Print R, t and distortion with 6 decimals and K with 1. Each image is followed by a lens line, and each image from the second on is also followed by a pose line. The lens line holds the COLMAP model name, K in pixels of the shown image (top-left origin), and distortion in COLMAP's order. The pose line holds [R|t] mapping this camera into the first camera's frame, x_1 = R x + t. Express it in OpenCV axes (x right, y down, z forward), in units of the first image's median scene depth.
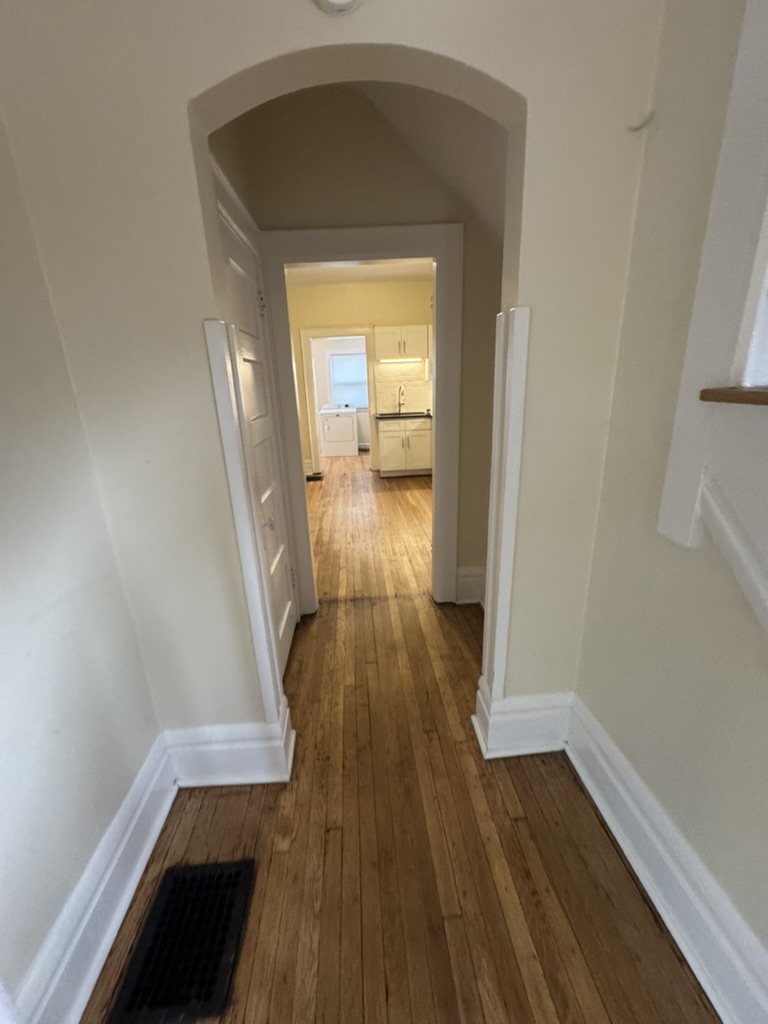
lens RADIAL K [[410.6, 0, 382.4], [0, 410.6, 508.9], [0, 0, 1]] dist [-0.004247, 0.000955]
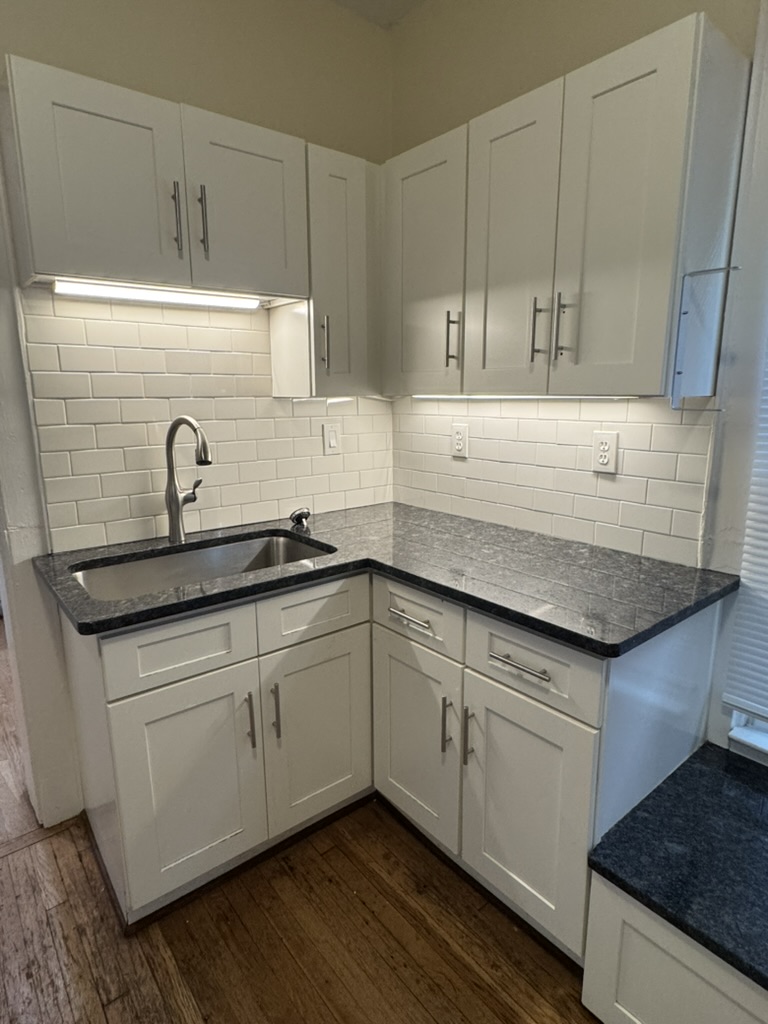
lens RADIAL K [[565.5, 0, 382.7], [0, 565.5, 508.8], [0, 0, 1]] dist [-0.008851, 0.004120]
pose [[0.820118, -0.082784, 0.566174, -0.035413], [0.144090, 0.987471, -0.064333, -0.222321], [-0.553755, 0.134341, 0.821771, 0.718596]]
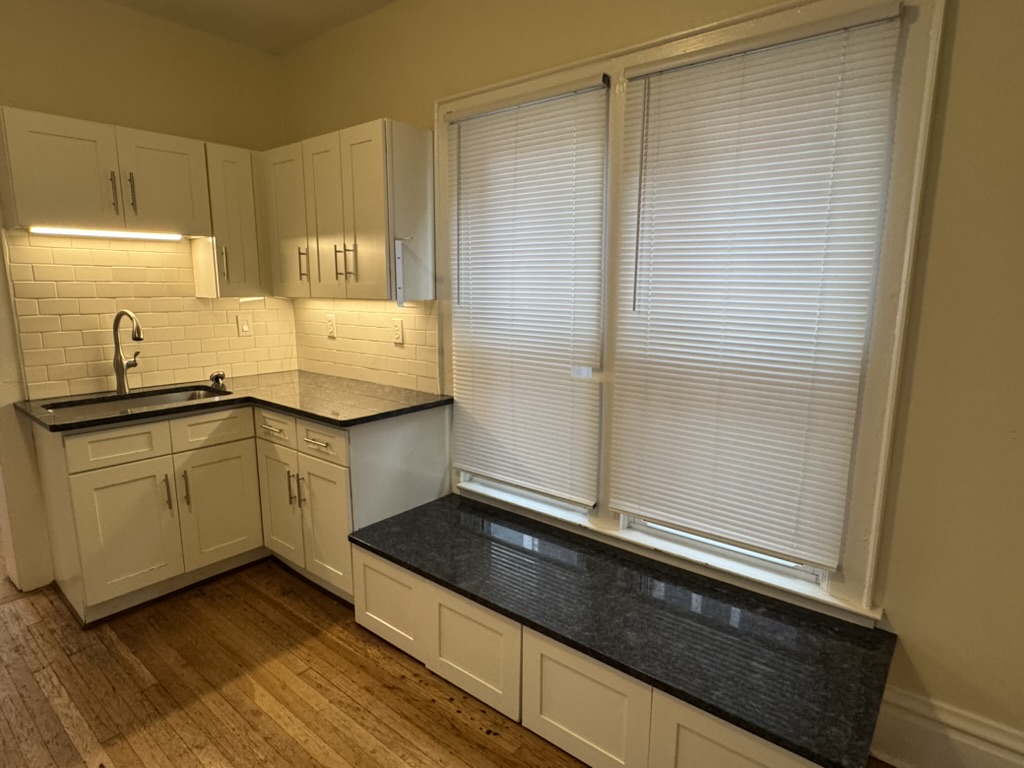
lens RADIAL K [[565.5, 0, 509.7], [0, 565.5, 385.8], [0, 0, 1]] dist [-0.008851, 0.004120]
pose [[0.691245, -0.086160, 0.717466, -0.065639], [0.183821, 0.981171, -0.059275, -0.162026], [-0.698849, 0.172859, 0.694067, 0.497624]]
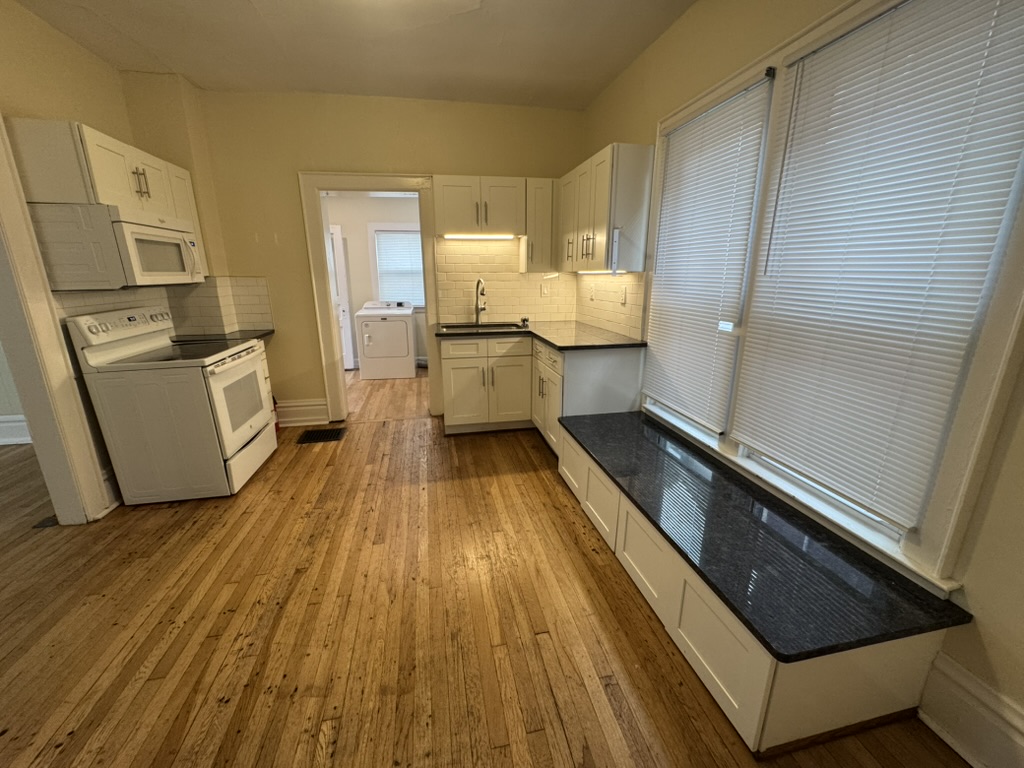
lens RADIAL K [[410.6, 0, 509.2], [0, 410.6, 383.8], [0, 0, 1]] dist [-0.004247, 0.000955]
pose [[0.991936, 0.002078, 0.126726, 0.012589], [0.002925, 0.999224, -0.039283, -0.125604], [-0.126709, 0.039337, 0.991160, 0.413013]]
